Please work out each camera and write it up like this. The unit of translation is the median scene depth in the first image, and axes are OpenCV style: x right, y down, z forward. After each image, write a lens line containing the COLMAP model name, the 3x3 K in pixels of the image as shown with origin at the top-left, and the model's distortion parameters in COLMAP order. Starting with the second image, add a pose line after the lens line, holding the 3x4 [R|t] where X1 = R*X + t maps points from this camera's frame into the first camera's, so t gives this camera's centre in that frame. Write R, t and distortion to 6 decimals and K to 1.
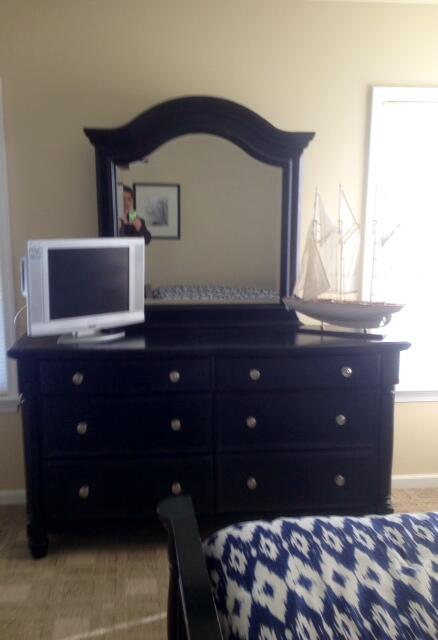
lens RADIAL K [[577.6, 0, 218.8], [0, 577.6, 304.3], [0, 0, 1]] dist [0.044575, -0.004885]
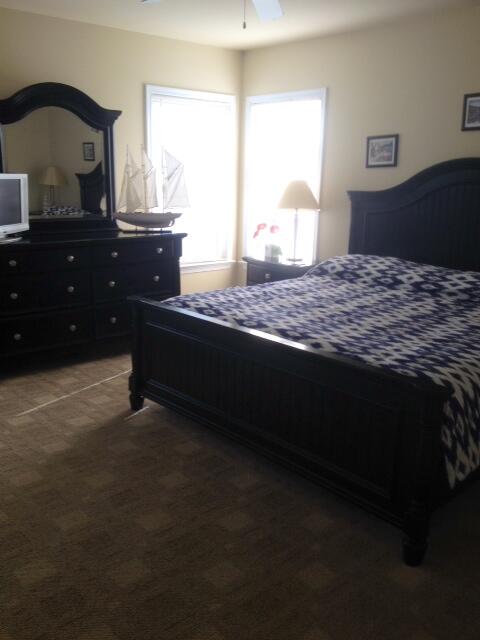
lens RADIAL K [[619.1, 0, 240.0], [0, 619.1, 320.0], [0, 0, 1]] dist [0.123004, -0.281021]
pose [[0.803511, -0.124937, 0.582032, -0.691384], [0.073299, 0.991052, 0.111545, 0.124983], [-0.590760, -0.046965, 0.805479, -0.685474]]
